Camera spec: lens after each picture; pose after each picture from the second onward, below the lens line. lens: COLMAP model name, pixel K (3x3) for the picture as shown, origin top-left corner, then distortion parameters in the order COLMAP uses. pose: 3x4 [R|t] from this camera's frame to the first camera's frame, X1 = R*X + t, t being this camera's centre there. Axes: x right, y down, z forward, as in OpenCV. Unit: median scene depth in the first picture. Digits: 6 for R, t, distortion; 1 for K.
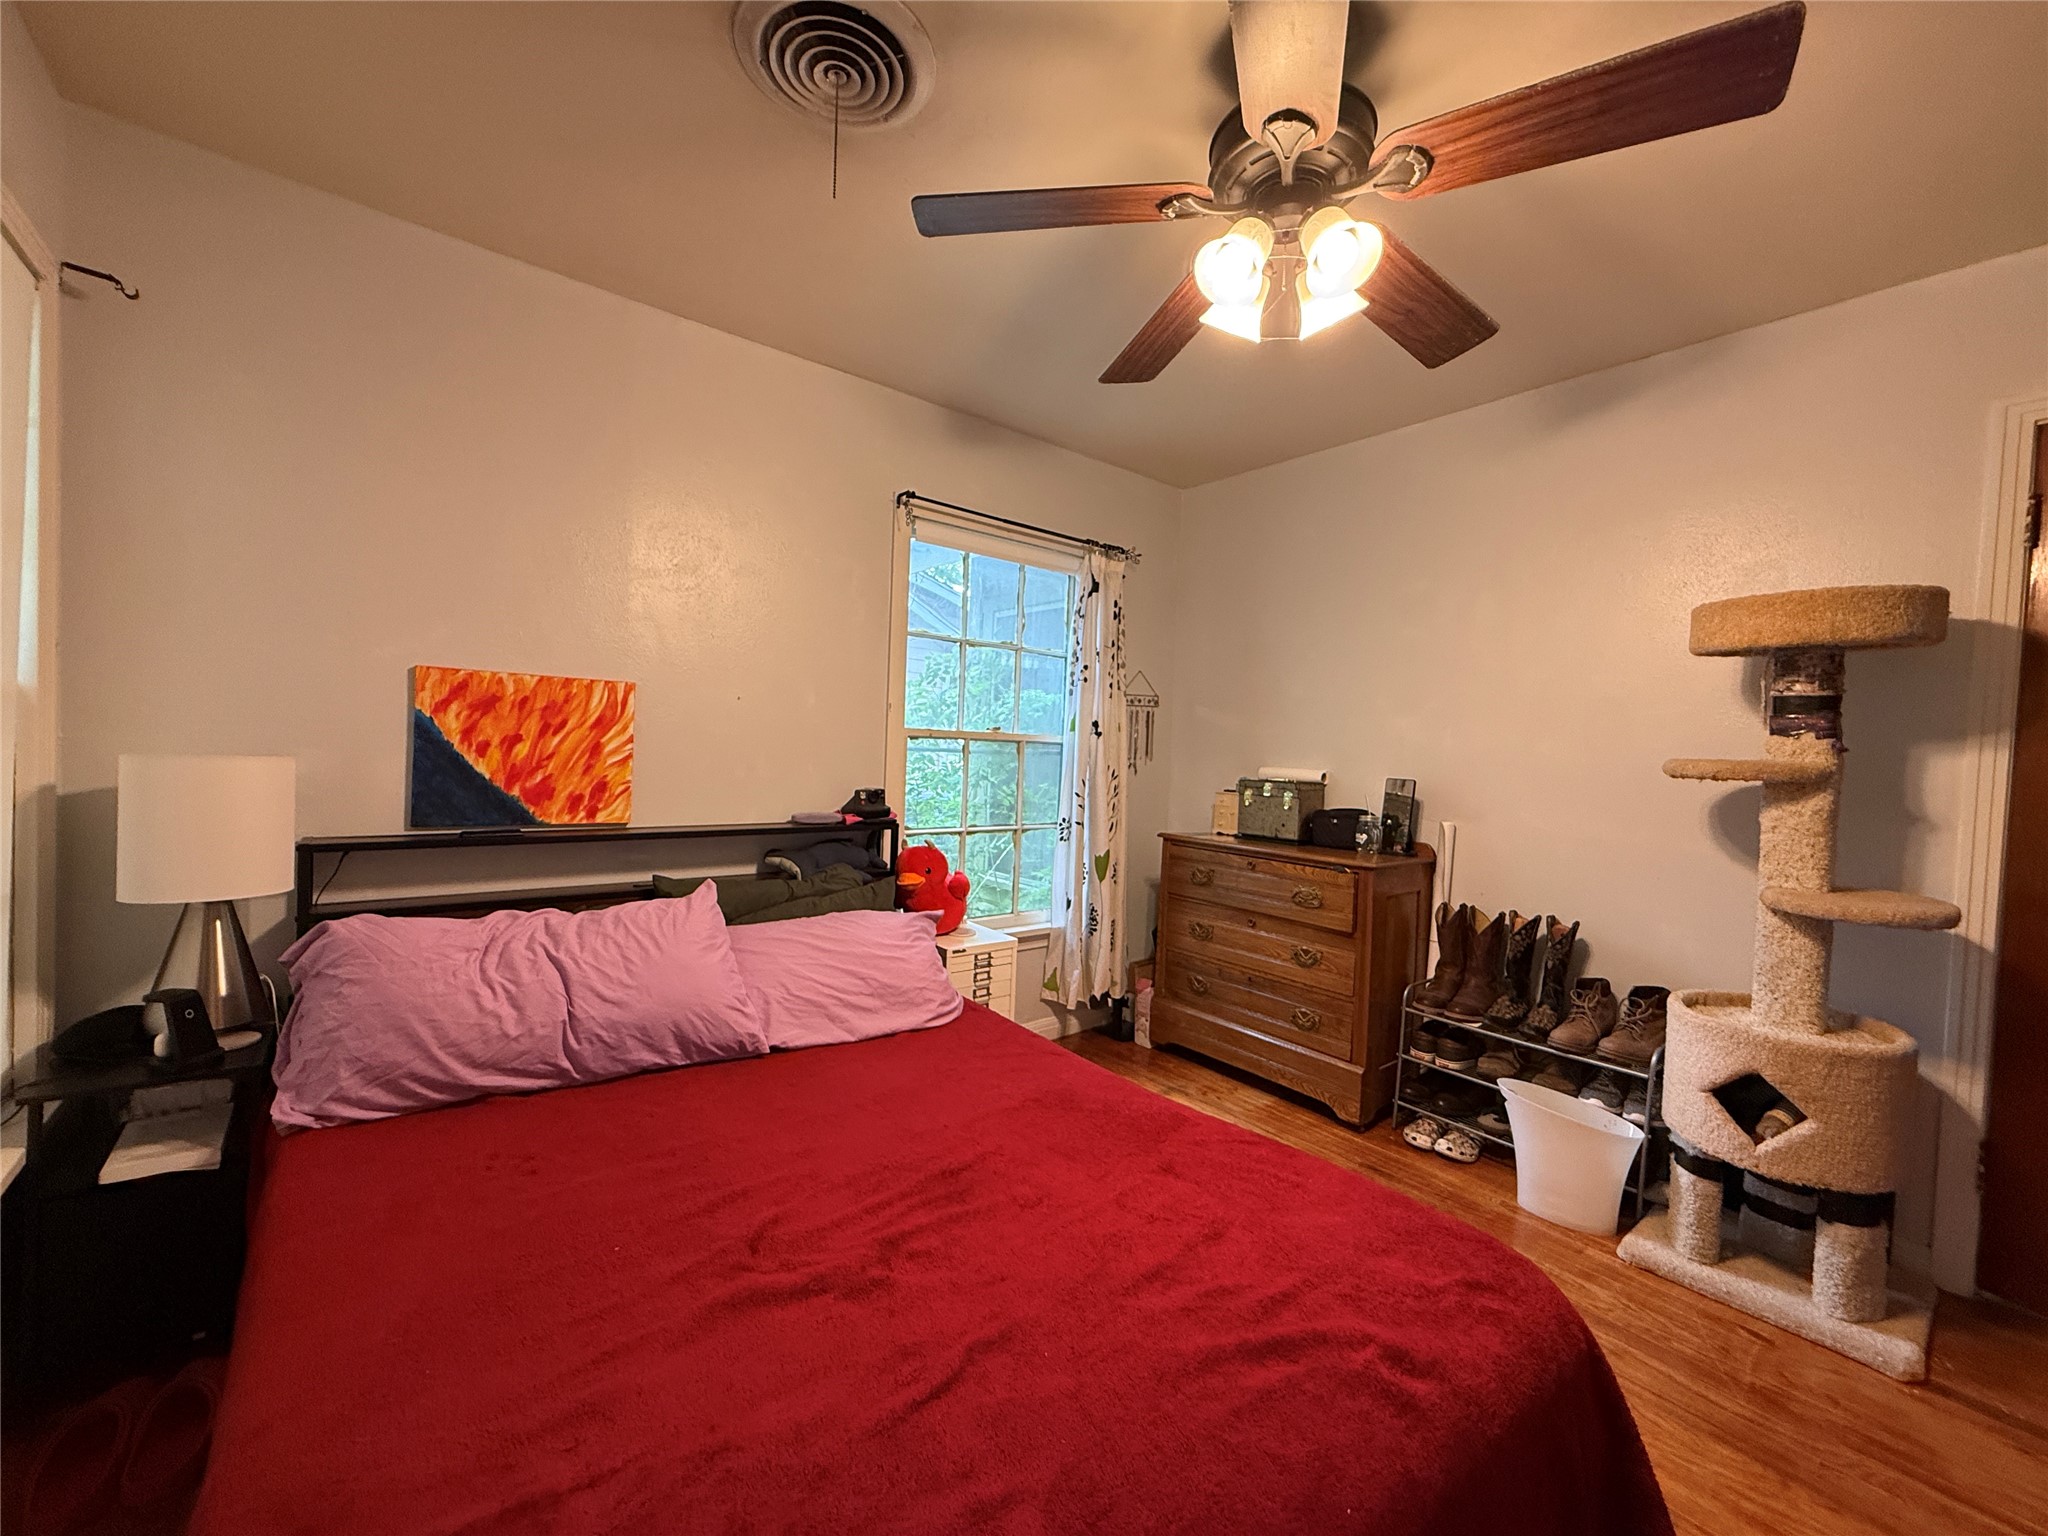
lens RADIAL K [[798.2, 0, 1024.0], [0, 798.2, 768.0], [0, 0, 1]] dist [-0.011106, 0.003544]
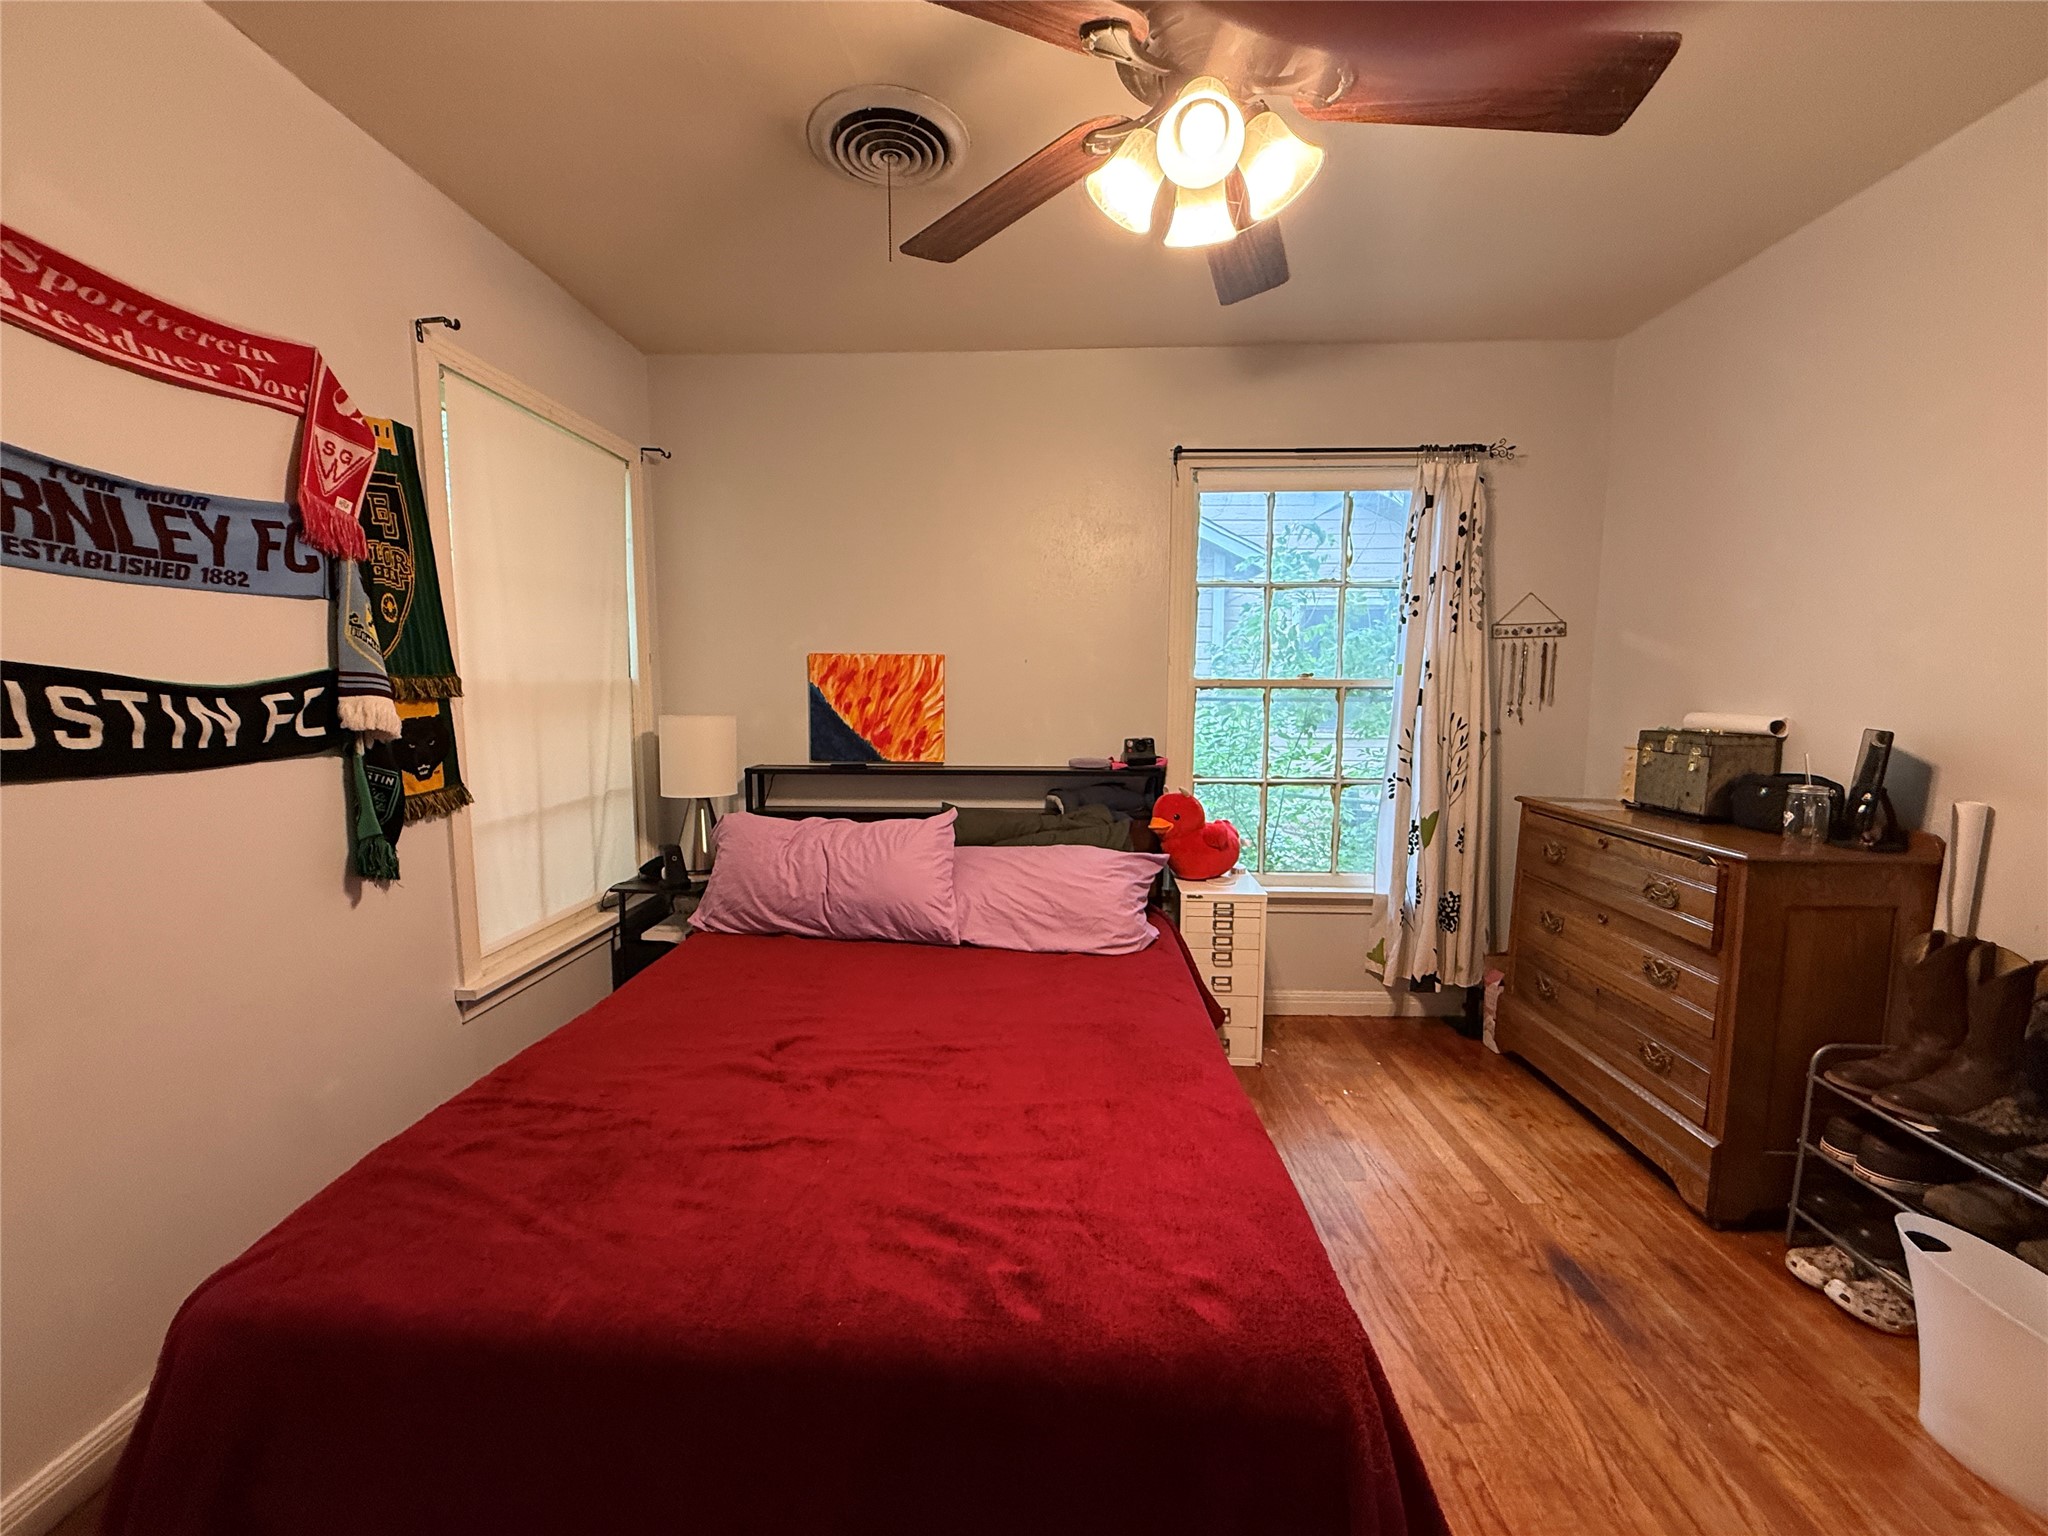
lens RADIAL K [[798.2, 0, 1024.0], [0, 798.2, 768.0], [0, 0, 1]] dist [-0.011106, 0.003544]
pose [[0.755967, 0.033269, -0.653764, 0.452340], [0.009367, 0.998056, 0.061621, -0.001365], [0.654543, -0.052708, 0.754186, 0.095232]]
